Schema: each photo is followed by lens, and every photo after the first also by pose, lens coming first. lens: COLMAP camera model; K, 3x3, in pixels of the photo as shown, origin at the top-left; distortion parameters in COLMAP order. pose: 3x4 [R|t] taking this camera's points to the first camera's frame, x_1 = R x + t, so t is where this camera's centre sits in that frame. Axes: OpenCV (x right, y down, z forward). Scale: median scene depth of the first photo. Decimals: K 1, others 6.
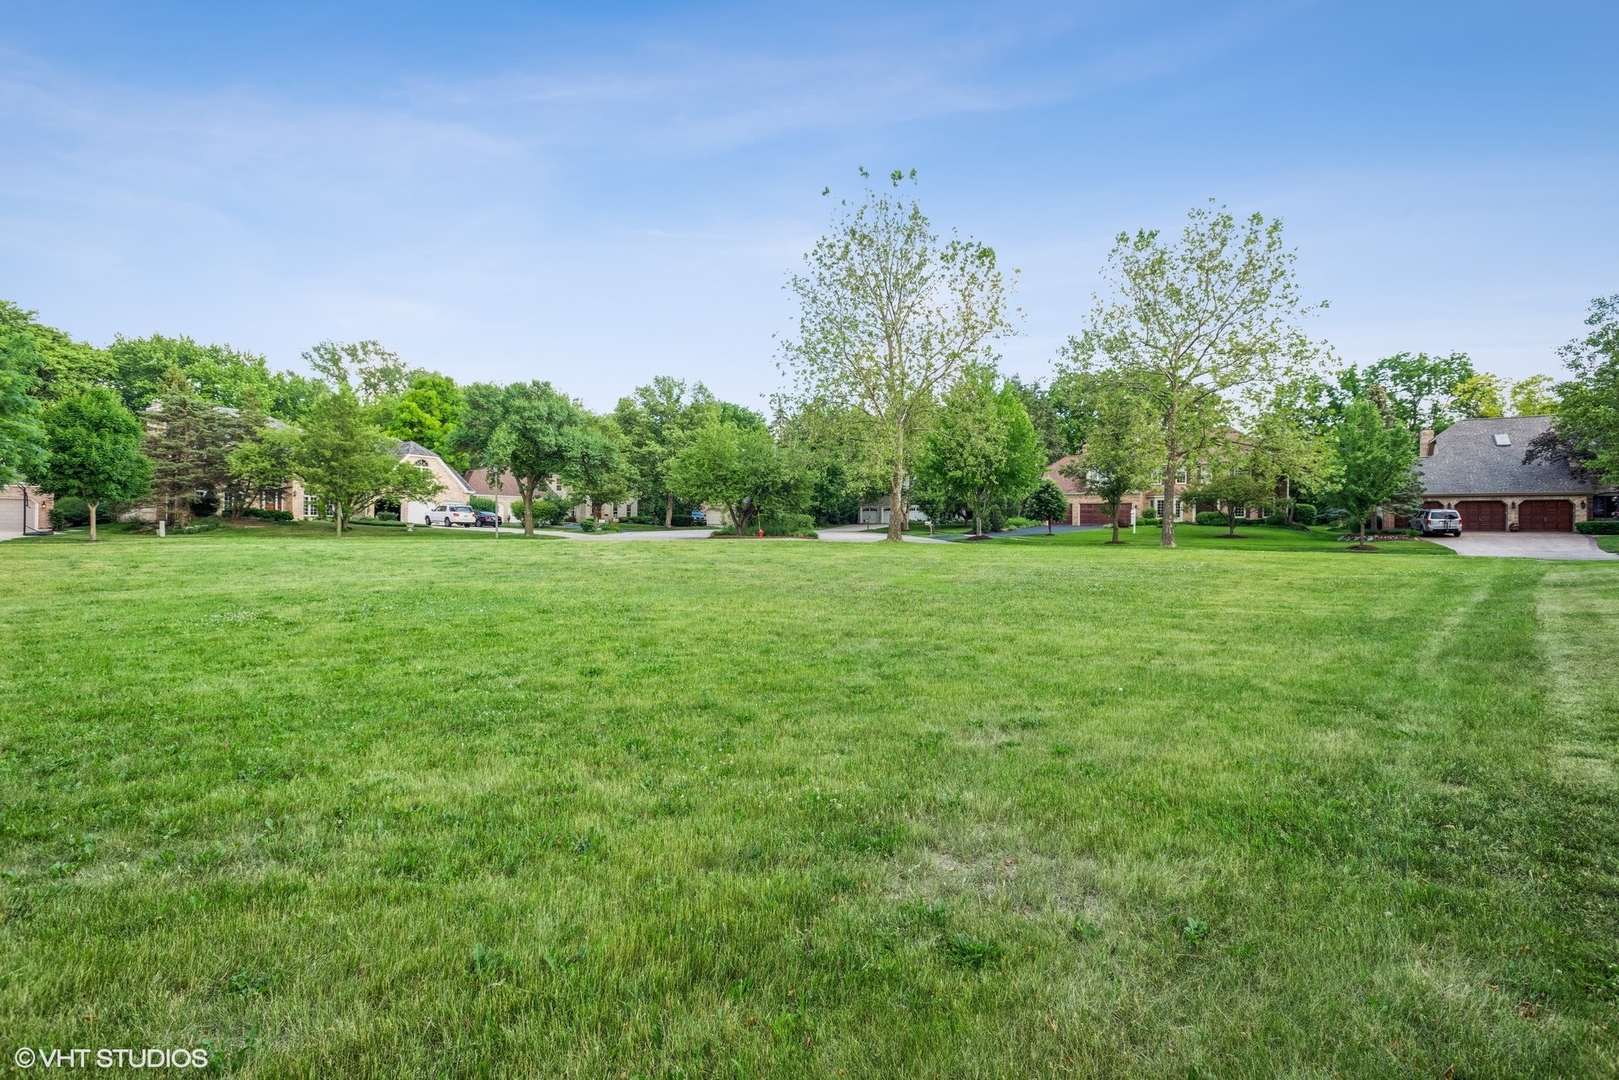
lens RADIAL K [[744.5, 0, 812.4], [0, 744.5, 533.6], [0, 0, 1]] dist [0.000421, 0.000255]
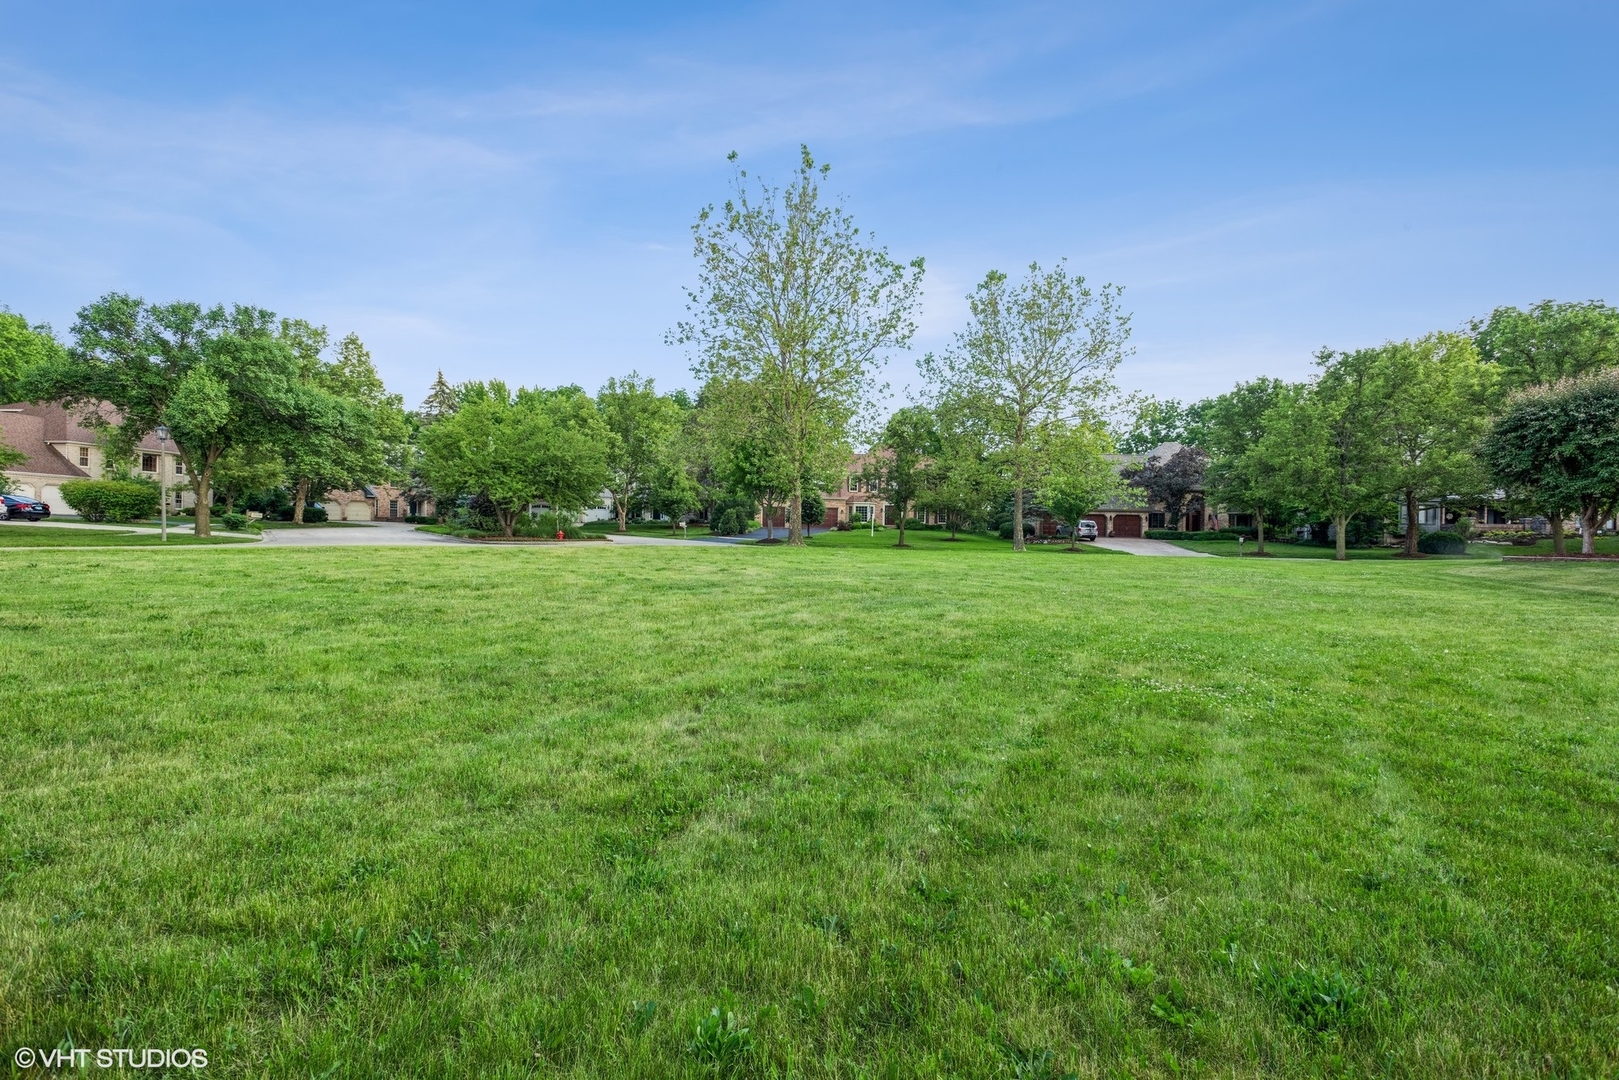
lens RADIAL K [[744.5, 0, 812.4], [0, 744.5, 533.6], [0, 0, 1]] dist [0.000421, 0.000255]
pose [[0.829507, 0.005764, 0.558466, -0.316474], [-0.009036, 0.999954, 0.003100, -0.008416], [-0.558422, -0.007618, 0.829522, 0.162129]]
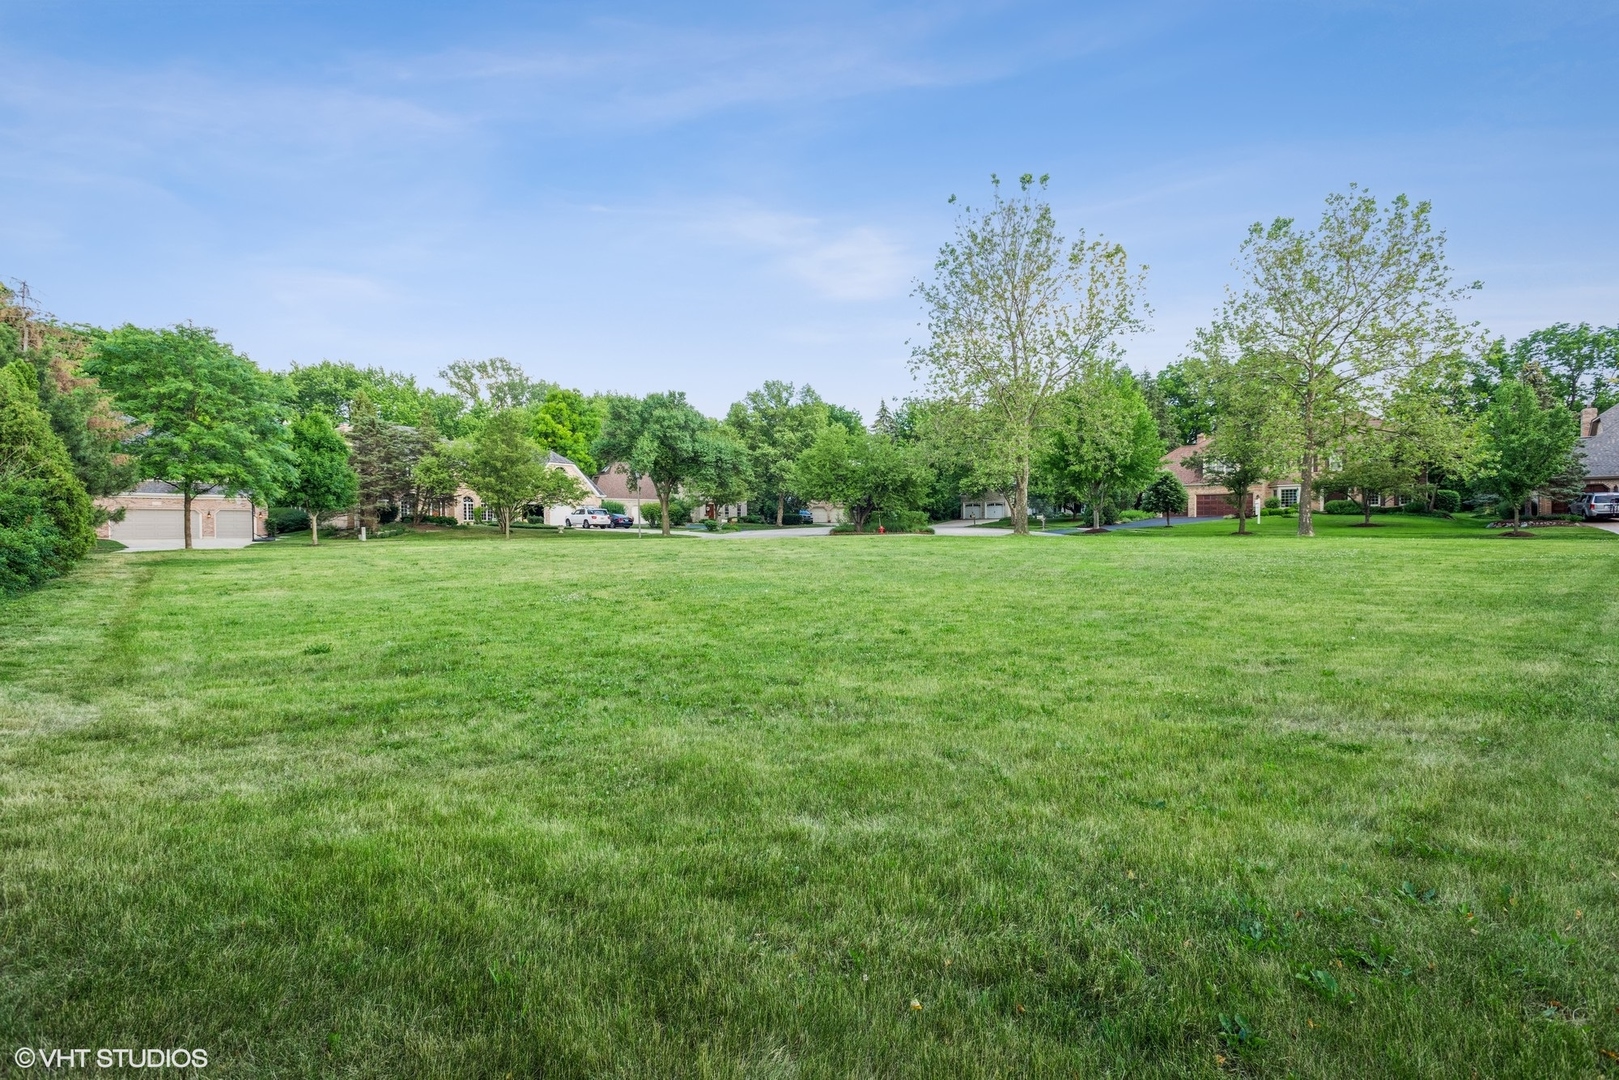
lens RADIAL K [[742.8, 0, 812.9], [0, 742.8, 547.2], [0, 0, 1]] dist [-0.000423, -0.001276]
pose [[0.993207, -0.013391, -0.115586, -0.046583], [0.015903, 0.999656, 0.020840, 0.000899], [0.115267, -0.022536, 0.993079, -0.049668]]
